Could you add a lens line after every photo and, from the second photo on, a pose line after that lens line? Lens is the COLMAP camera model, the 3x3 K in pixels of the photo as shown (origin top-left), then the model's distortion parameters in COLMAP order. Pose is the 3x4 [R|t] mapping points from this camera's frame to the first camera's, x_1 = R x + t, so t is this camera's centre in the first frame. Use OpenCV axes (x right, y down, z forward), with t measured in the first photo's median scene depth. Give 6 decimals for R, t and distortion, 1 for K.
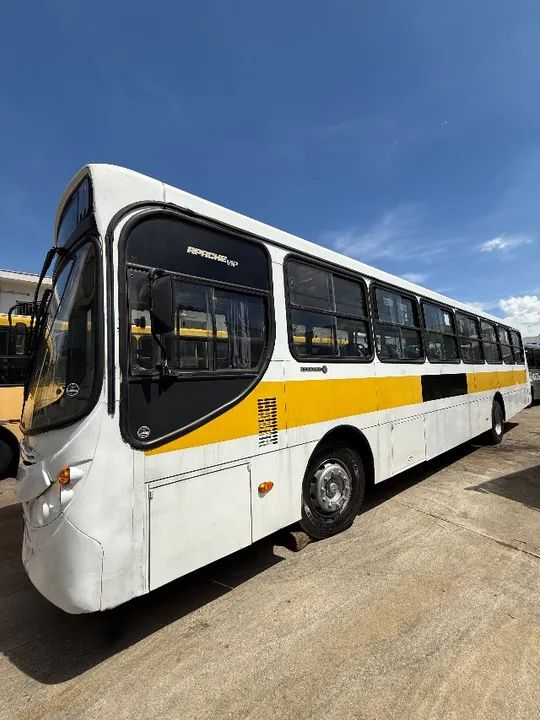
lens RADIAL K [[285.8, 0, 247.6], [0, 285.8, 359.1], [0, 0, 1]] dist [-0.001712, -0.000124]
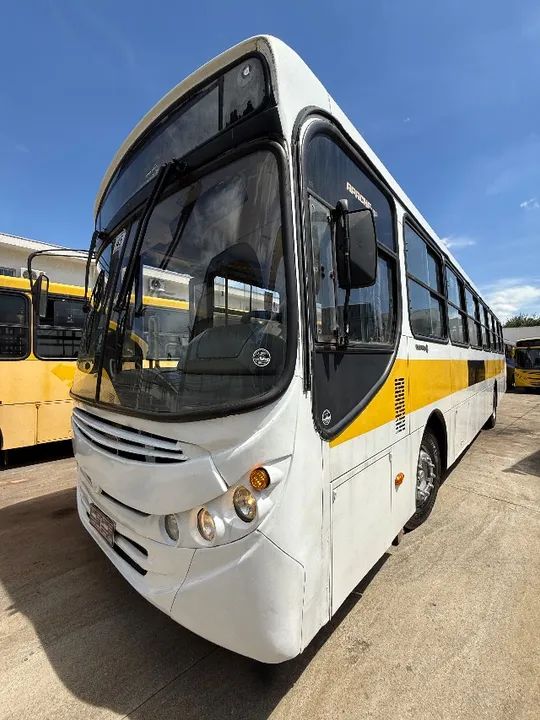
lens RADIAL K [[290.9, 0, 252.2], [0, 290.9, 359.9], [0, 0, 1]] dist [0.001699, 0.000130]
pose [[0.988828, 0.025413, 0.146876, -0.470861], [-0.033498, 0.998041, 0.052835, 0.047256], [-0.145246, -0.057165, 0.987743, 0.186870]]
